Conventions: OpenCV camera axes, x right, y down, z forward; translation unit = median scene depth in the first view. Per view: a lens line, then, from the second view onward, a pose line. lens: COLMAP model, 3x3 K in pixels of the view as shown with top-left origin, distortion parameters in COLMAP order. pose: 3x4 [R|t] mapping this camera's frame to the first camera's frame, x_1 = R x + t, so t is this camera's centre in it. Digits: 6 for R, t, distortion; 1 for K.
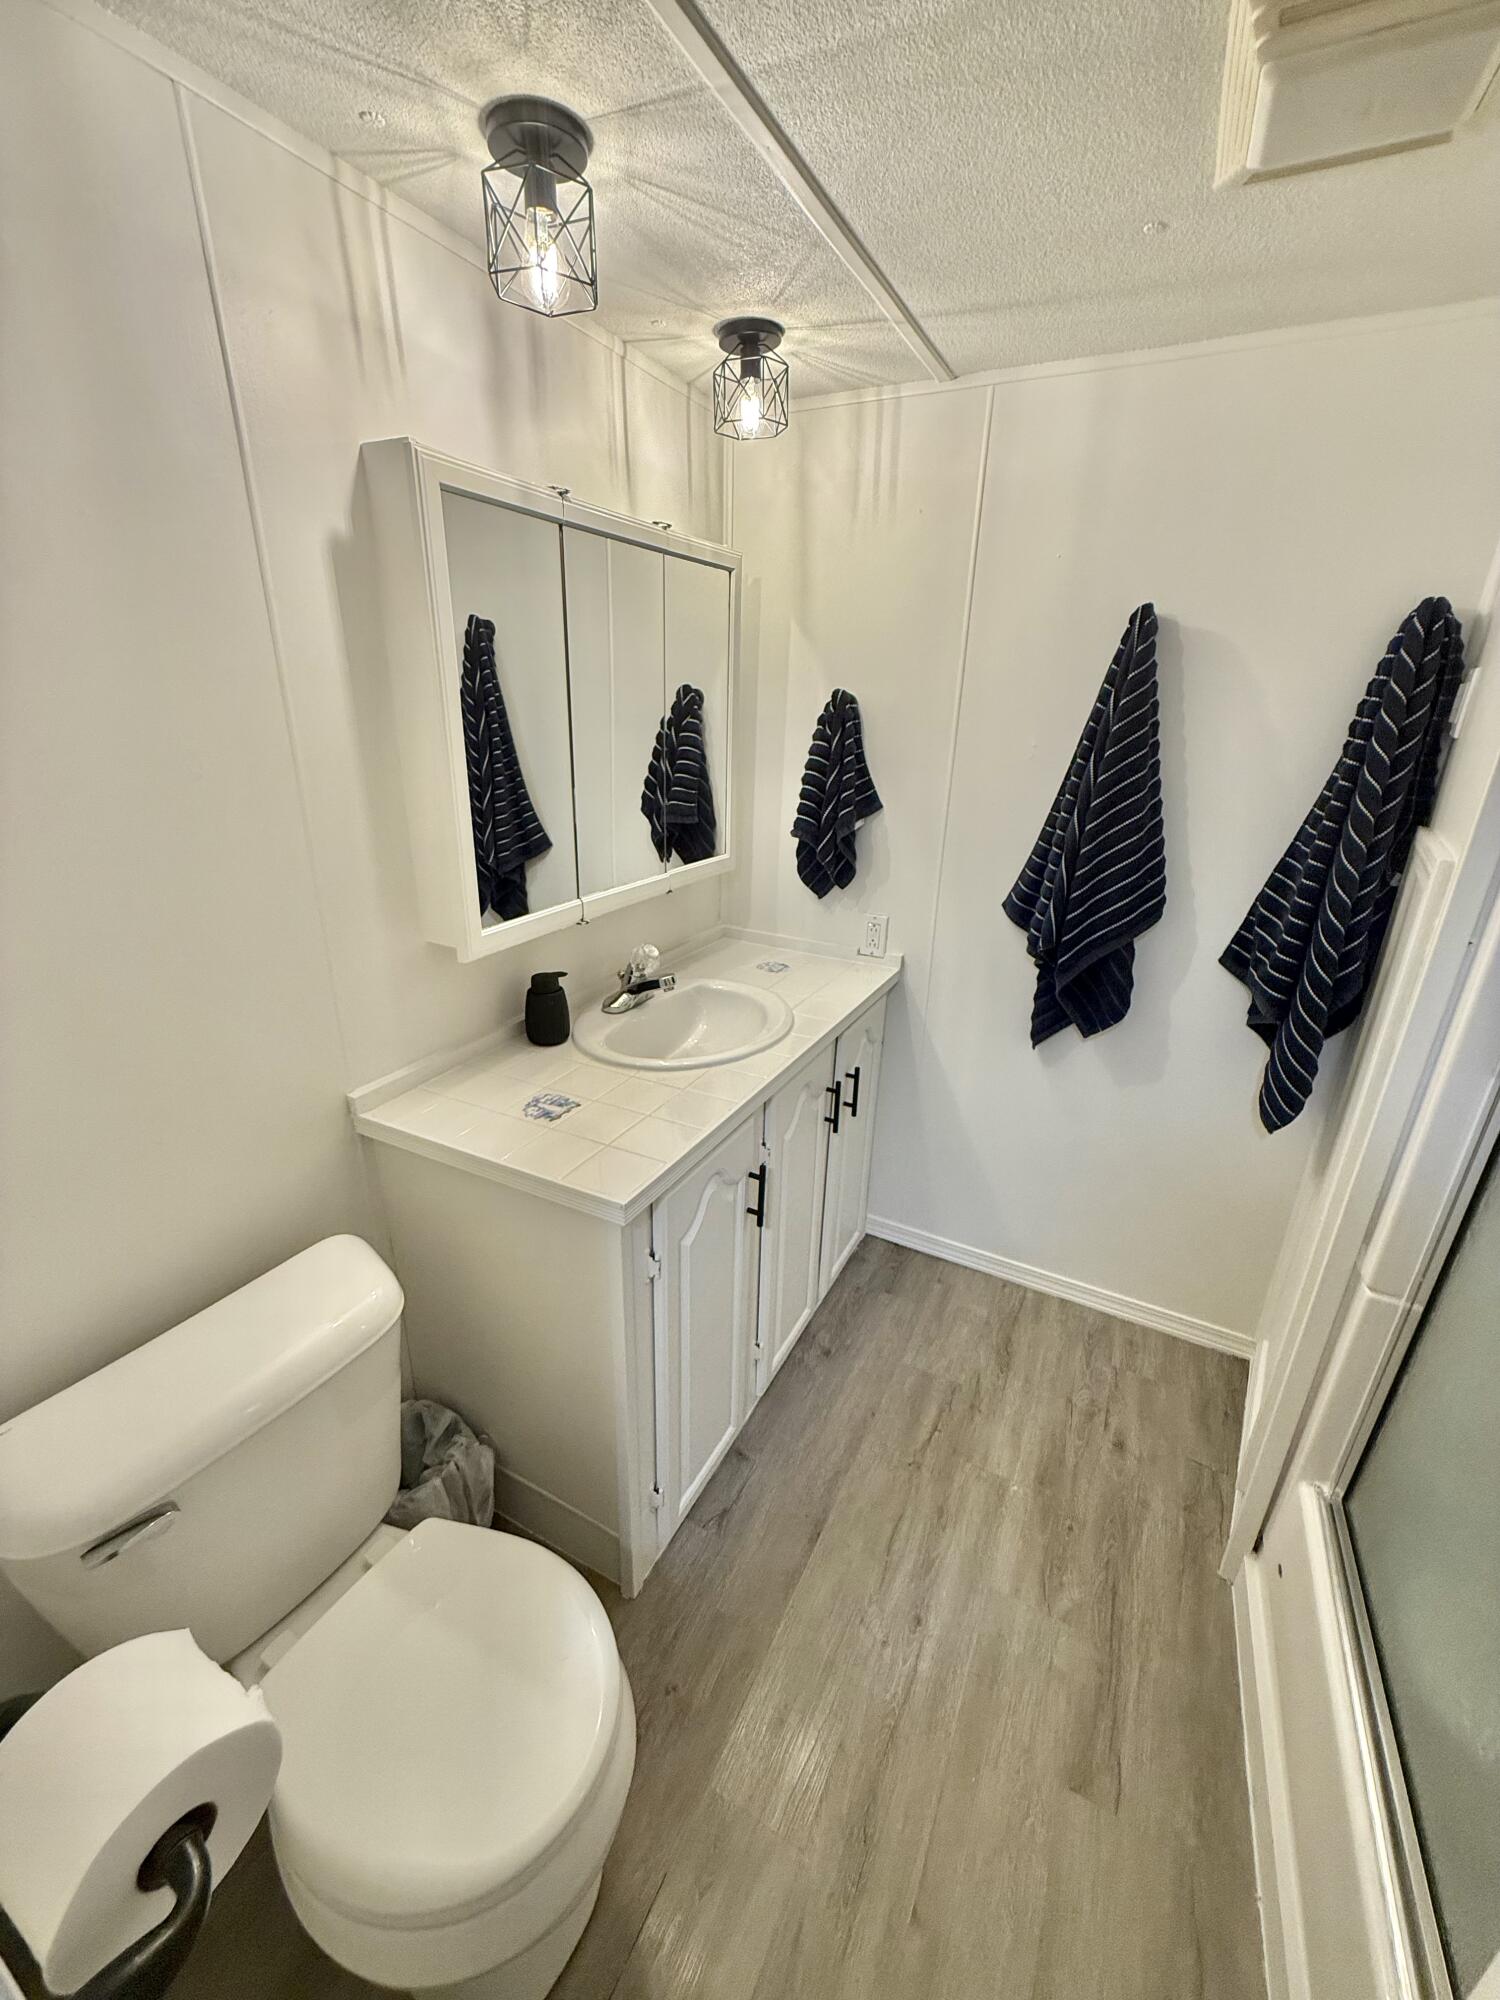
lens RADIAL K [[796.2, 0, 747.7], [0, 796.2, 1000.5], [0, 0, 1]] dist [0.000393, -0.000565]
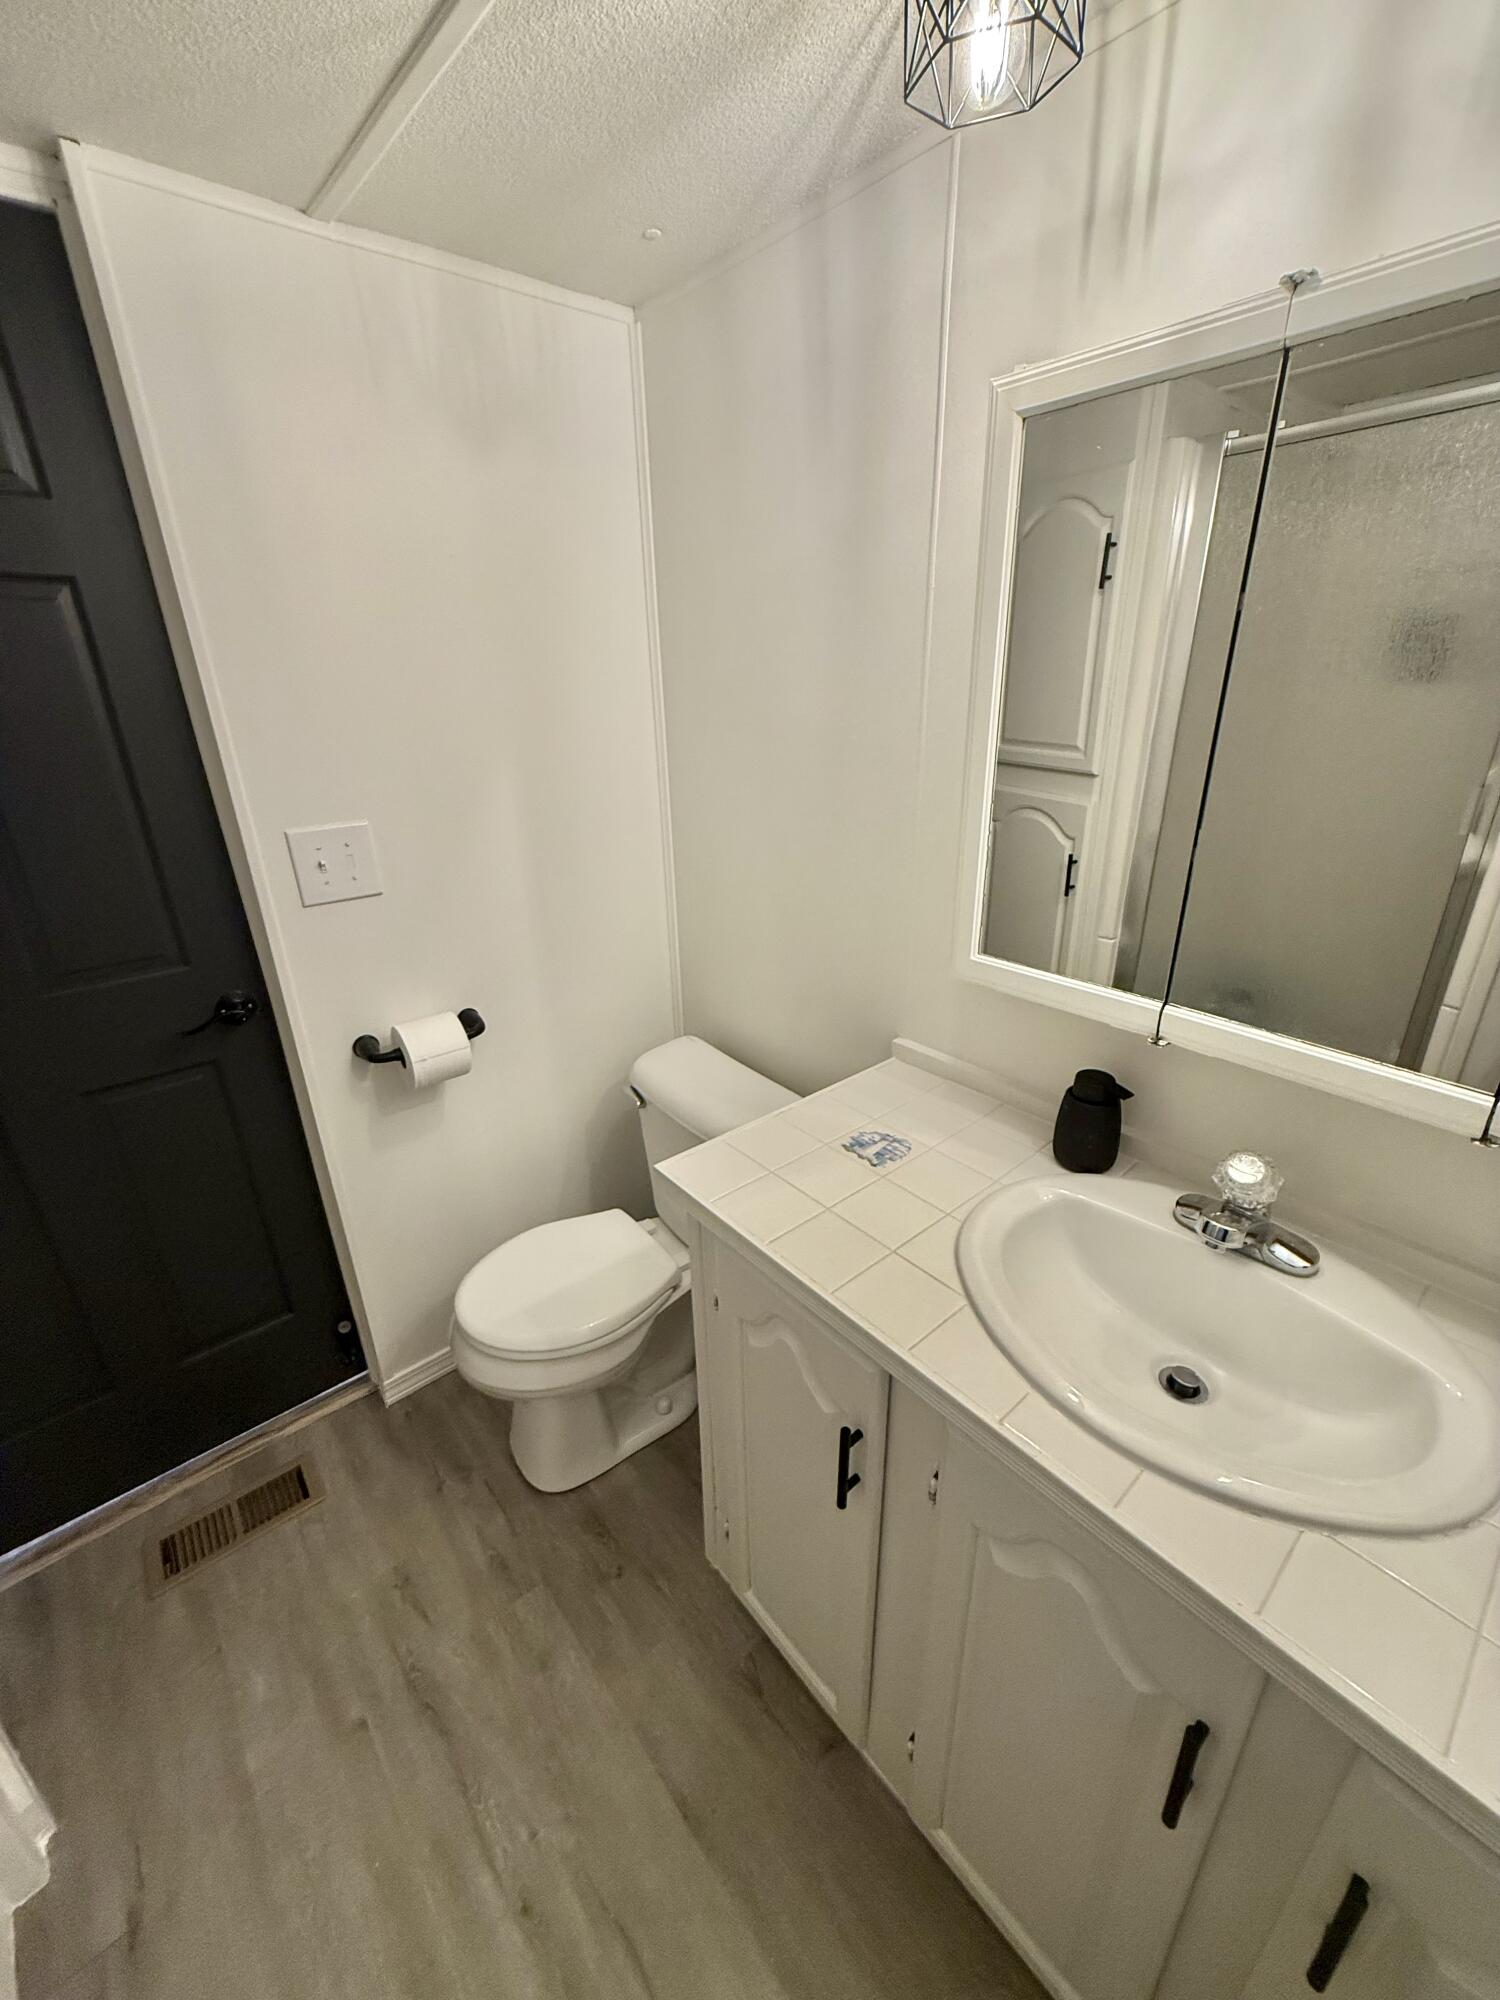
lens RADIAL K [[796.2, 0, 752.1], [0, 796.2, 1002.1], [0, 0, 1]] dist [0.000393, -0.000565]
pose [[-0.370468, 0.340400, -0.864223, 0.512765], [-0.319161, 0.827125, 0.462603, -0.364754], [0.872290, 0.447206, -0.197781, 0.987725]]
